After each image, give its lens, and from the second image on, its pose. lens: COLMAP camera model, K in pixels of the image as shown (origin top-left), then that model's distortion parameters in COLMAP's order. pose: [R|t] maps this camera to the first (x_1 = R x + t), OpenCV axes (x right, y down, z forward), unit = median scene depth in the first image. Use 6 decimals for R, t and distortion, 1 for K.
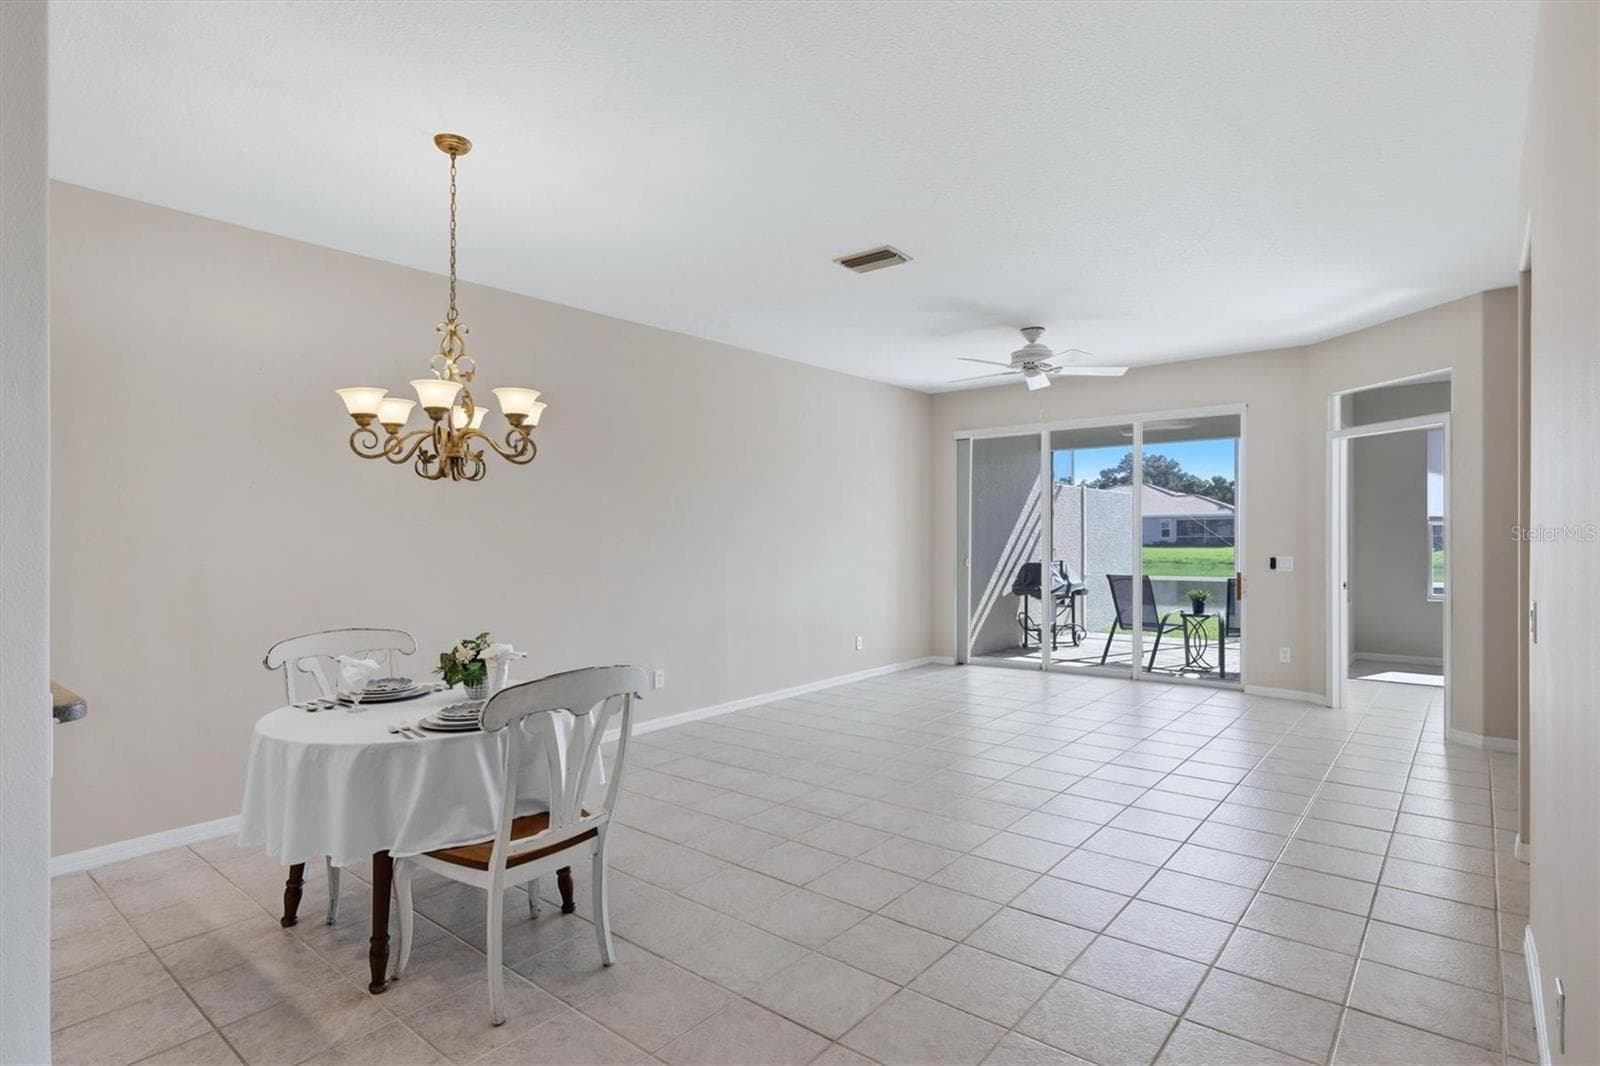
lens RADIAL K [[816.1, 0, 800.0], [0, 816.1, 533.0], [0, 0, 1]] dist [0.000092, -0.000079]
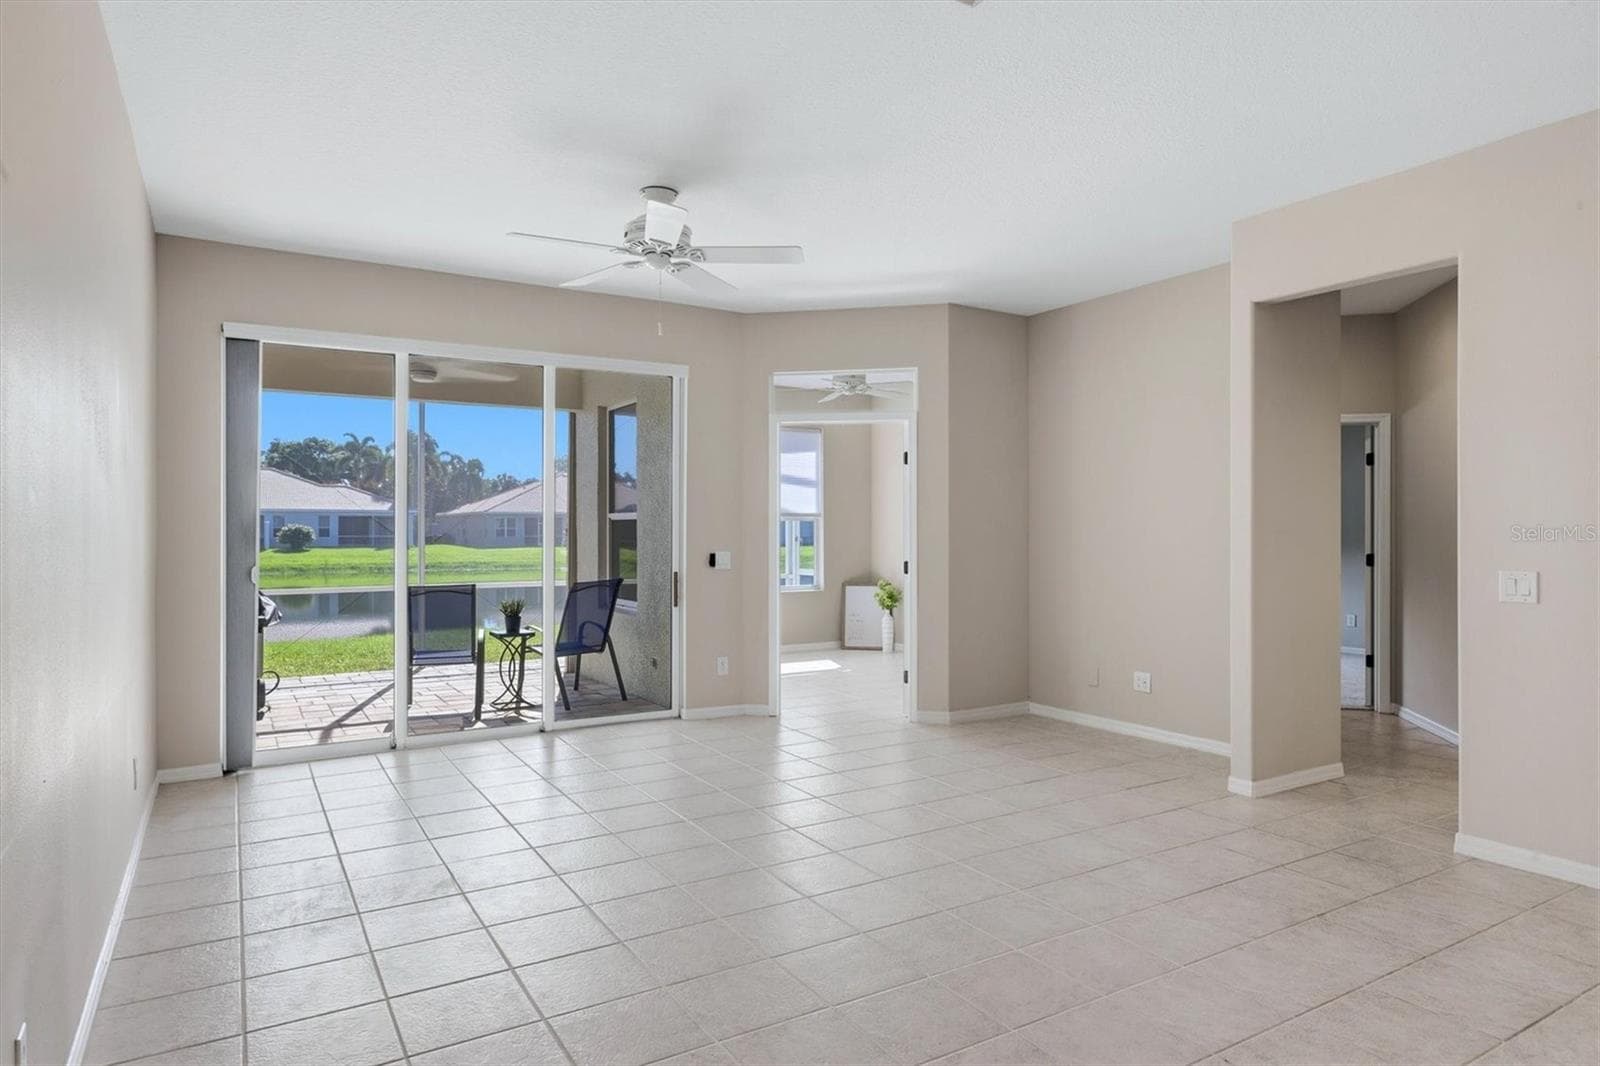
lens RADIAL K [[948.5, 0, 800.0], [0, 948.5, 533.0], [0, 0, 1]] dist [-0.001352, -0.000581]
pose [[0.333024, 0.005321, 0.942903, -0.287738], [-0.002816, 0.999985, -0.004649, 0.011827], [-0.942914, -0.001107, 0.333034, 0.524521]]
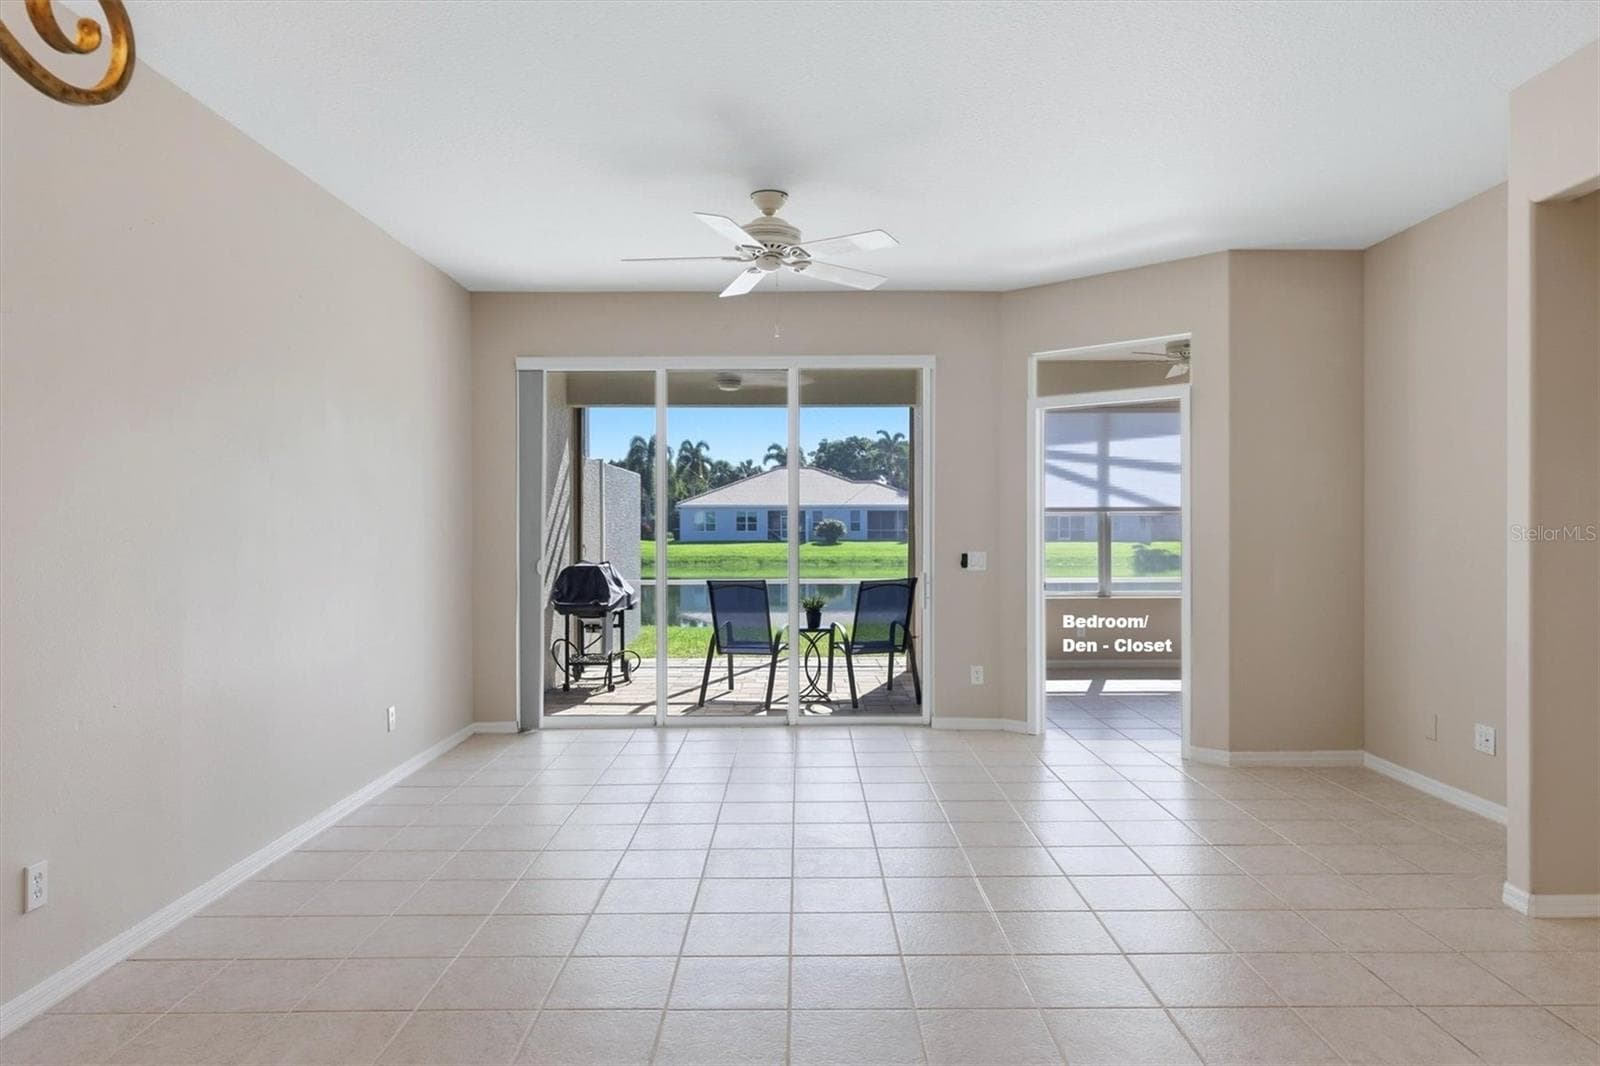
lens RADIAL K [[1012.2, 0, 800.0], [0, 1012.2, 533.0], [0, 0, 1]] dist [-0.001667, -0.000897]
pose [[0.773226, 0.001051, 0.634129, -0.150682], [-0.004437, 0.999983, 0.003752, 0.006232], [-0.634115, -0.005715, 0.773218, 0.305228]]
